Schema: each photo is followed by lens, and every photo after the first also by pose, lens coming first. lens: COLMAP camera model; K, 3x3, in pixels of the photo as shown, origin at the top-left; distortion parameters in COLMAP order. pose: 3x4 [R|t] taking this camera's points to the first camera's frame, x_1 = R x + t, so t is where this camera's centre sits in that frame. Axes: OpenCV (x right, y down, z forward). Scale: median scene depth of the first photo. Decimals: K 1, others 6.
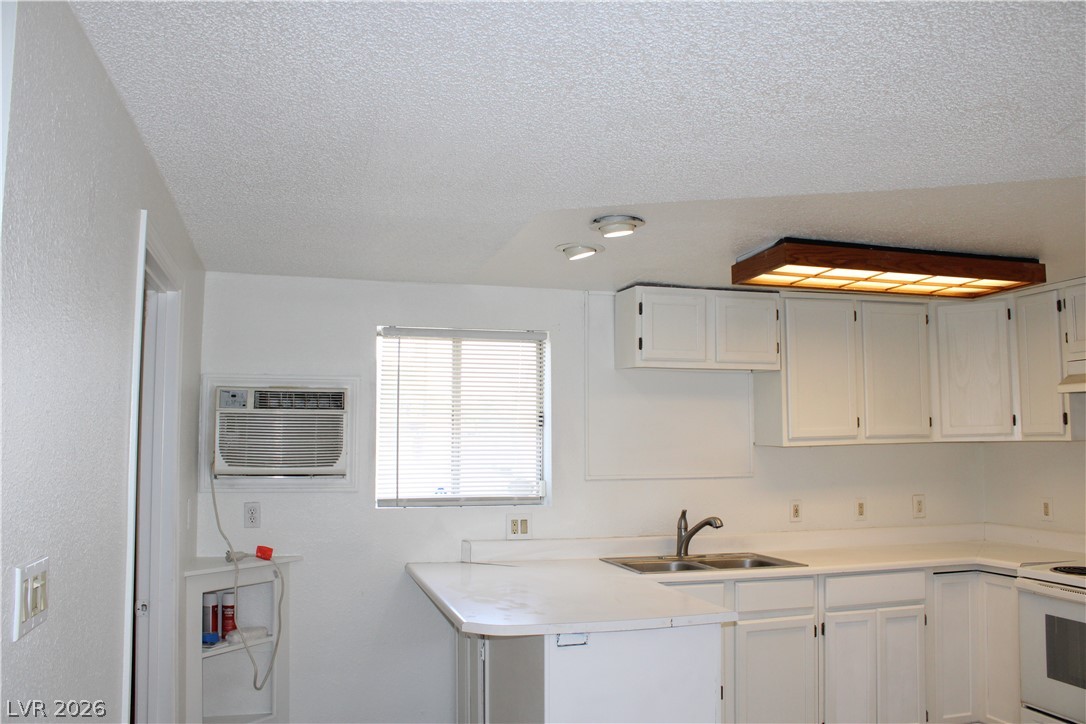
lens RADIAL K [[894.3, 0, 541.7], [0, 894.3, 373.2], [0, 0, 1]] dist [-0.165862, 0.142856]
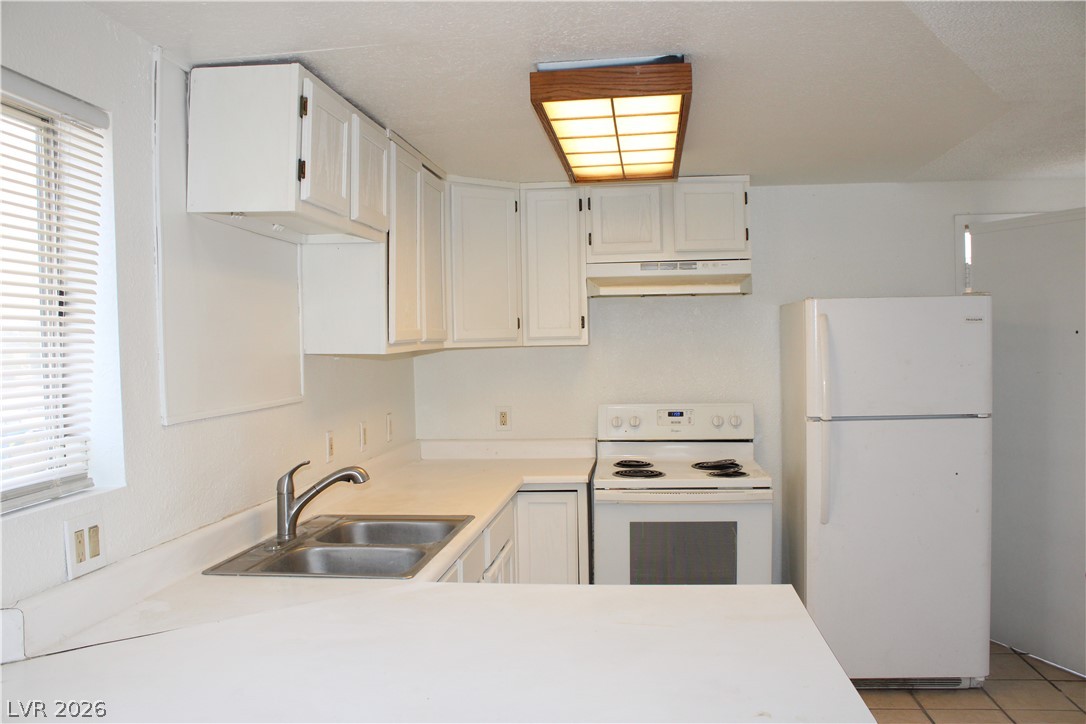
lens RADIAL K [[894.3, 0, 540.0], [0, 894.3, 378.8], [0, 0, 1]] dist [-0.165862, 0.142856]
pose [[0.378676, -0.041514, 0.924598, -0.359805], [-0.052237, 0.996442, 0.066134, 0.054740], [-0.924054, -0.073342, 0.375160, 0.689809]]
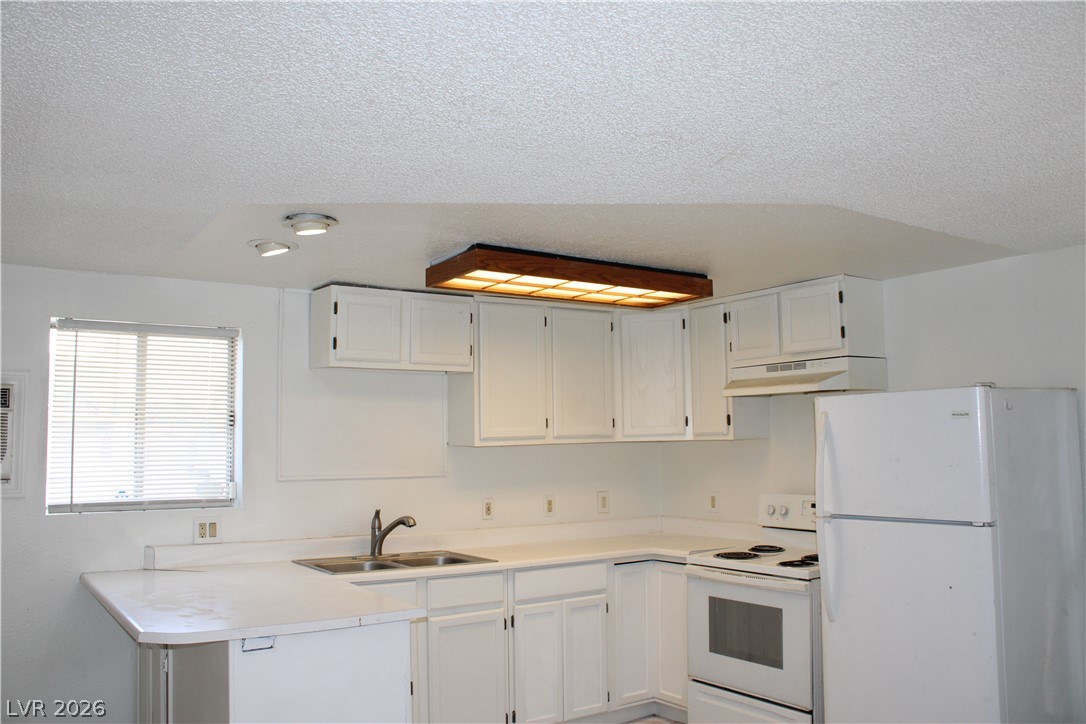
lens RADIAL K [[894.3, 0, 542.1], [0, 894.3, 373.7], [0, 0, 1]] dist [-0.165862, 0.142856]
pose [[0.946813, 0.015181, 0.321427, 0.012935], [-0.014997, 0.999883, -0.003048, 0.000402], [-0.321436, -0.001934, 0.946929, -0.010817]]
